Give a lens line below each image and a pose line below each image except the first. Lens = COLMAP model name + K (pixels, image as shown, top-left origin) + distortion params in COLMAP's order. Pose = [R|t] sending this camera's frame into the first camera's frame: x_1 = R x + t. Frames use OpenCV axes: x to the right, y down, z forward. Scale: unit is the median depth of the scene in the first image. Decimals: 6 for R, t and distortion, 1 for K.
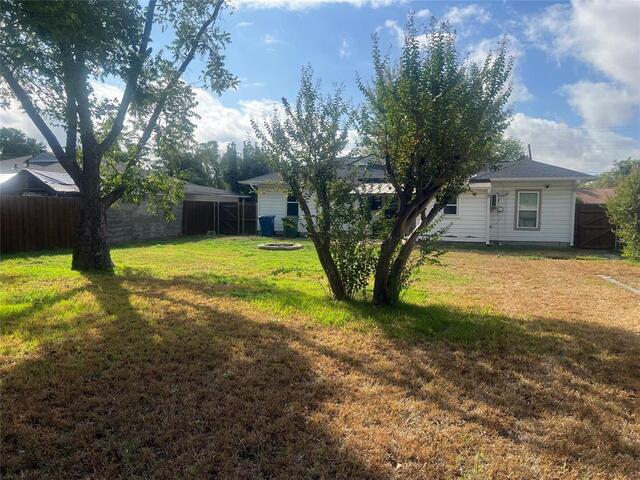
lens RADIAL K [[455.8, 0, 320.0], [0, 455.8, 237.5], [0, 0, 1]] dist [0.030781, -0.004767]
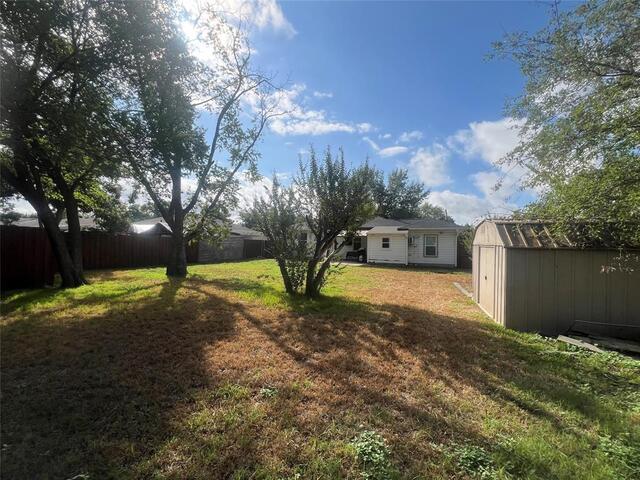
lens RADIAL K [[259.0, 0, 319.6], [0, 259.0, 242.2], [0, 0, 1]] dist [0.028818, 0.000107]
pose [[0.996148, 0.004790, -0.087559, 0.169234], [-0.011168, 0.997306, -0.072501, 0.005137], [0.086976, 0.073199, 0.993517, -0.032525]]
